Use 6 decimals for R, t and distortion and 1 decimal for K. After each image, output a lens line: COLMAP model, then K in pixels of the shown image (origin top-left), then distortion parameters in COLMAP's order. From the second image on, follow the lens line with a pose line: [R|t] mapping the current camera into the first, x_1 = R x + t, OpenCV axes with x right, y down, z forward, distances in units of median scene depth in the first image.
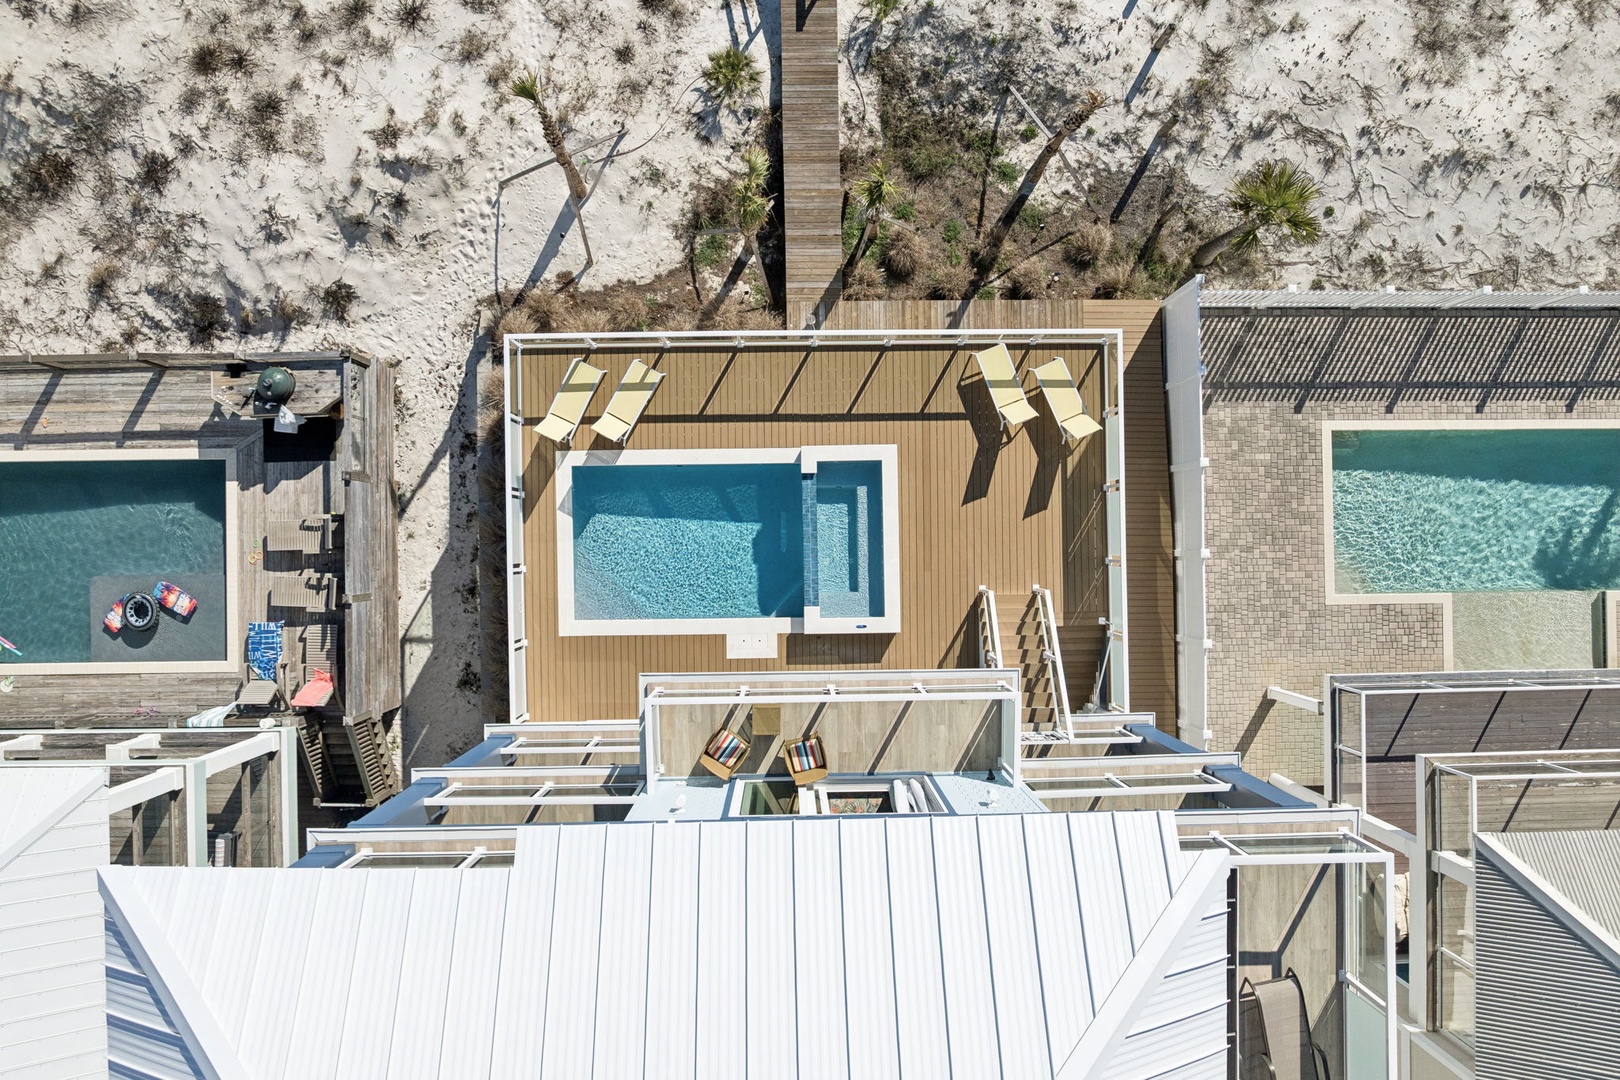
lens RADIAL K [[1138.0, 0, 819.4], [0, 1138.0, 543.1], [0, 0, 1]] dist [-0.042420, 0.004330]
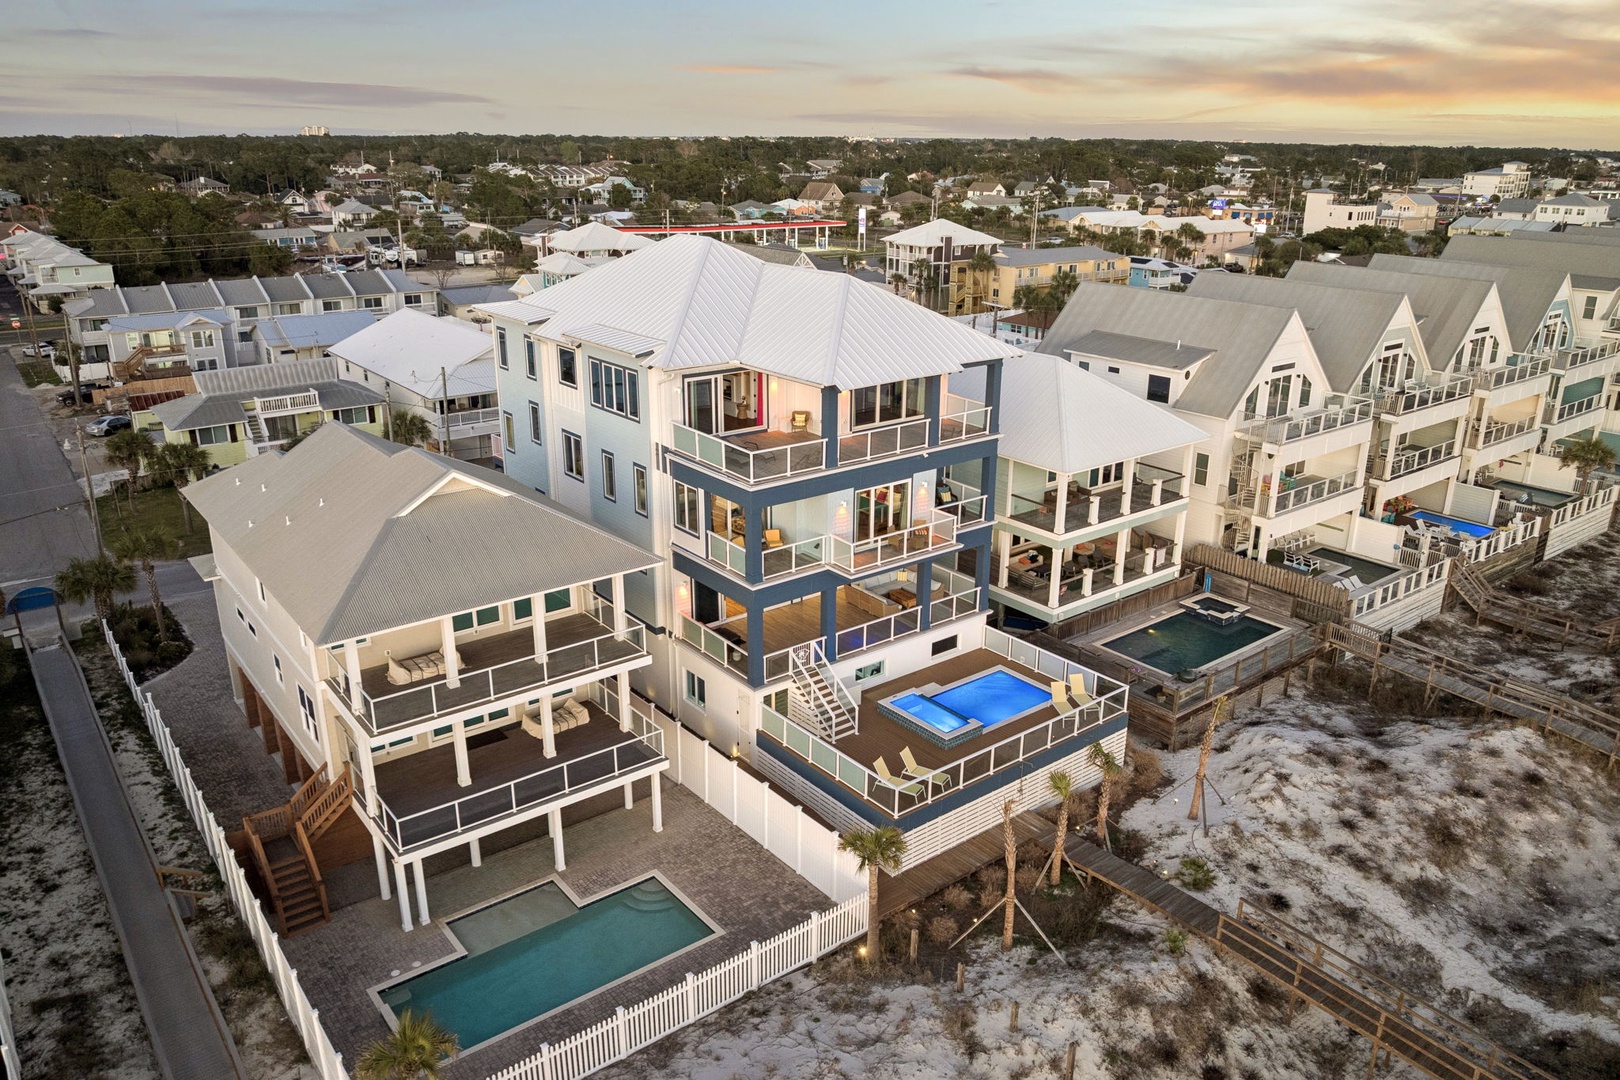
lens RADIAL K [[1156.1, 0, 810.0], [0, 1156.1, 540.0], [0, 0, 1]] dist [-0.037354, -0.003192]
pose [[-0.794855, 0.173489, -0.581470, 1.137245], [-0.606762, -0.237853, 0.758463, -1.155334], [-0.006719, 0.955682, 0.294326, 0.135731]]
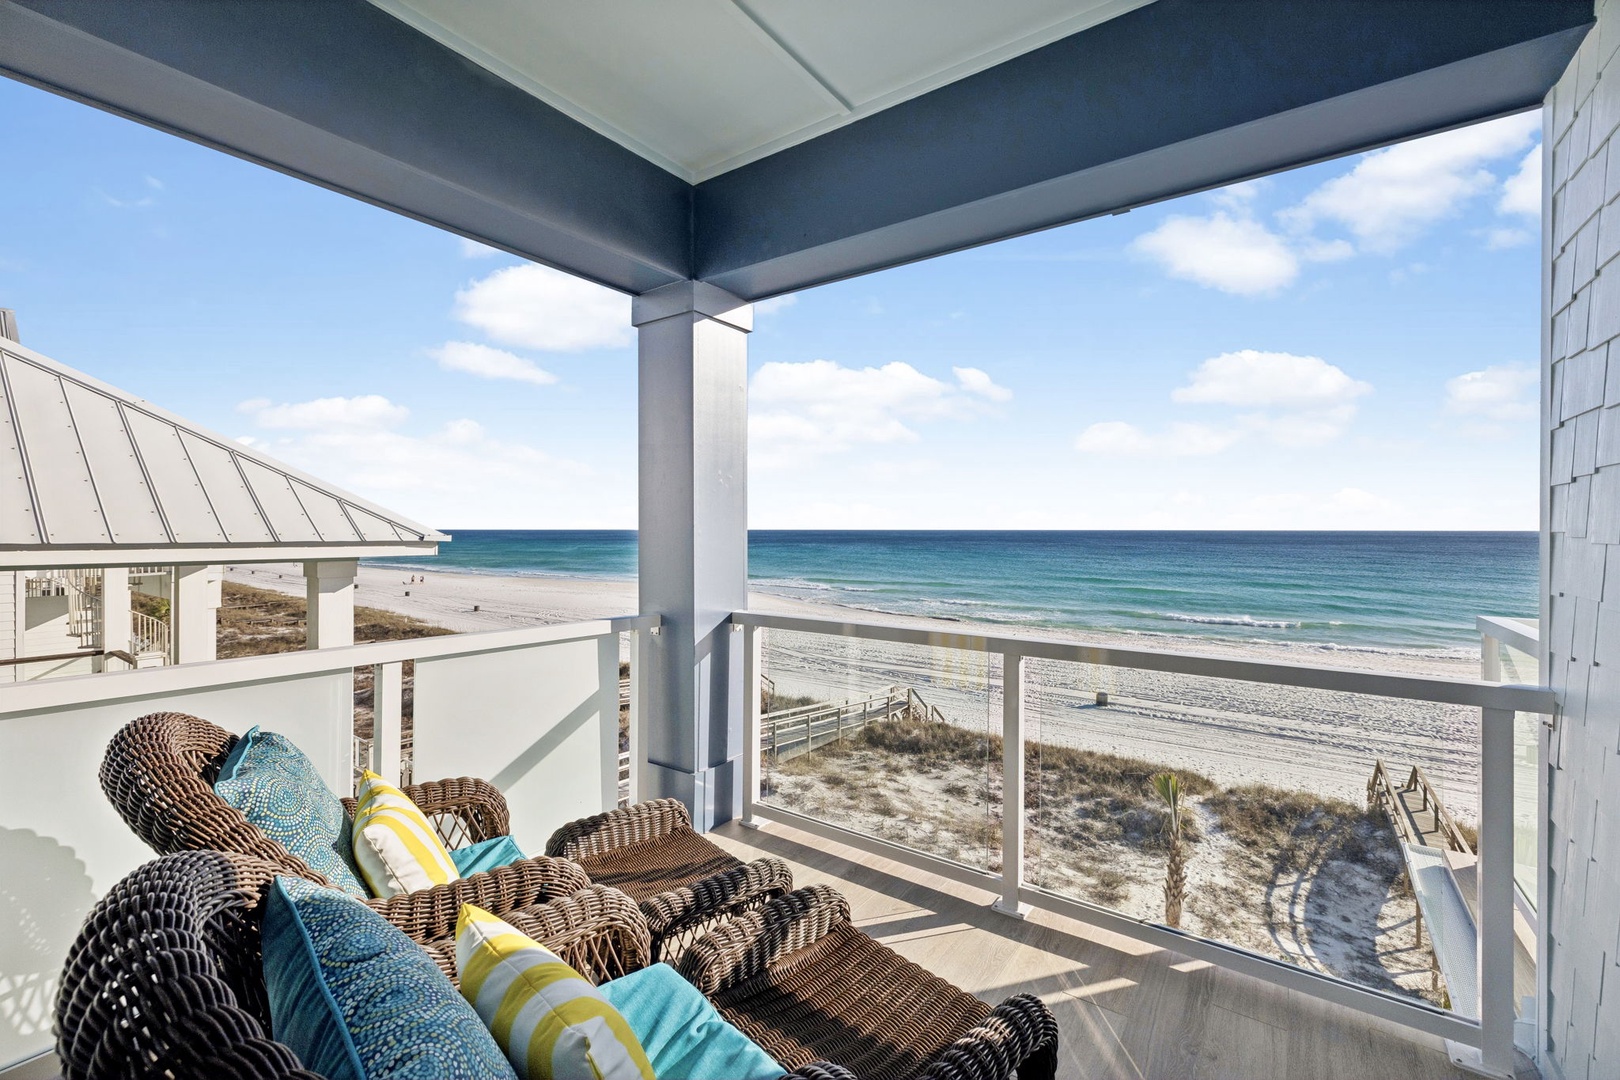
lens RADIAL K [[676.4, 0, 814.5], [0, 676.4, 534.2], [0, 0, 1]] dist [-0.000413, 0.000243]
pose [[0.809538, -0.019322, -0.586749, -0.129756], [-0.586135, 0.029711, -0.809669, 0.246029], [0.033078, 0.999372, 0.012727, 0.612094]]
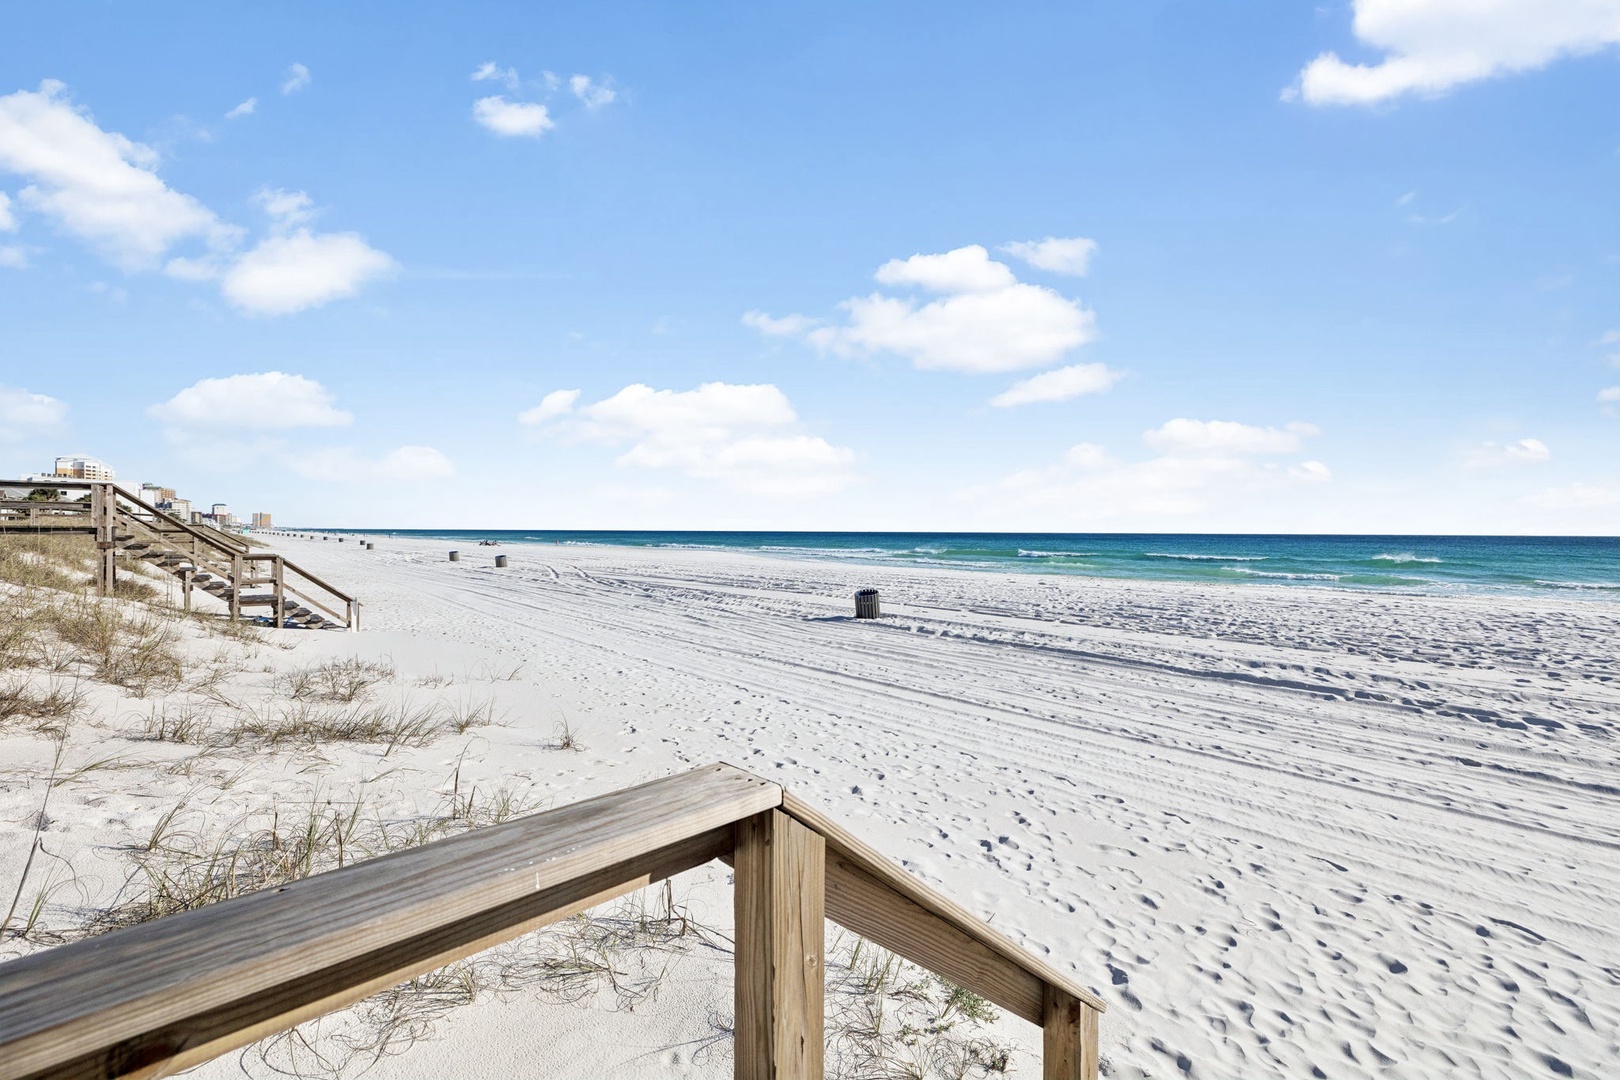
lens RADIAL K [[684.0, 0, 815.0], [0, 684.0, 533.9], [0, 0, 1]] dist [0.001015, 0.000295]
pose [[0.688118, -0.015732, -0.725428, -0.018800], [-0.725082, 0.022831, -0.688284, -1.181303], [0.027390, 0.999616, 0.004304, 1.051758]]
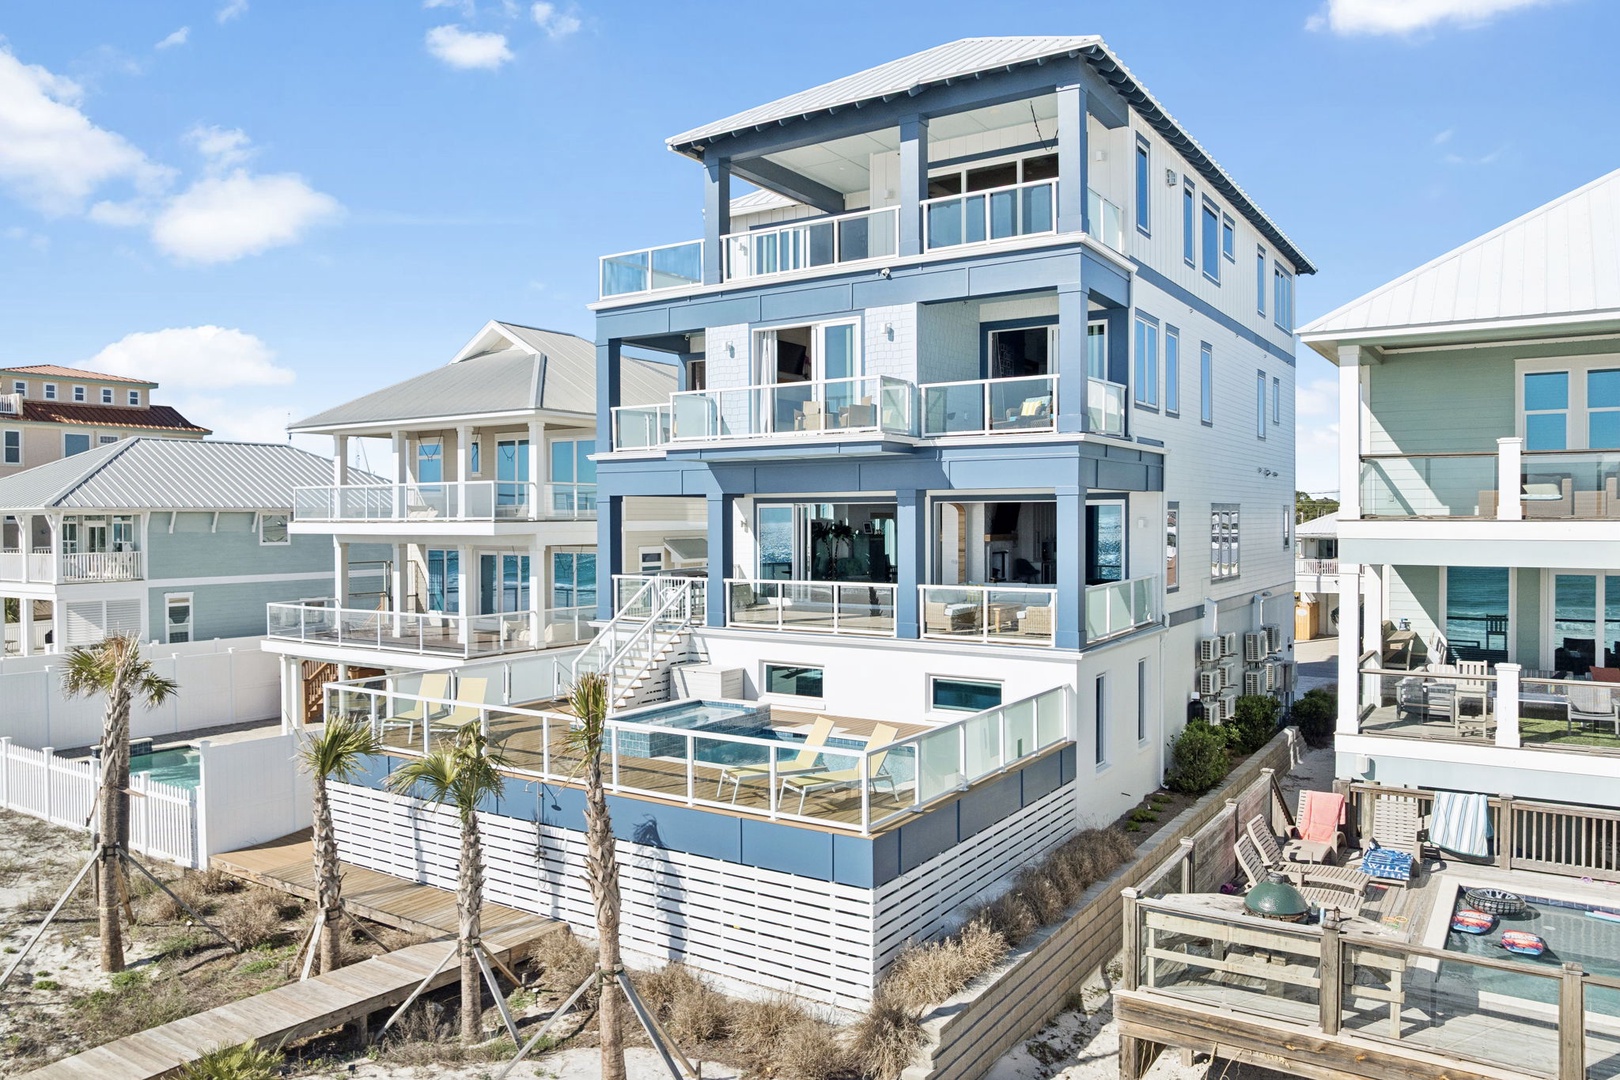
lens RADIAL K [[1138.0, 0, 819.4], [0, 1138.0, 543.1], [0, 0, 1]] dist [-0.042420, 0.004330]
pose [[-0.834075, -0.035524, 0.550507, -0.547906], [0.550548, 0.009491, 0.834749, -0.678968], [-0.034878, 0.999324, 0.011641, 0.750733]]
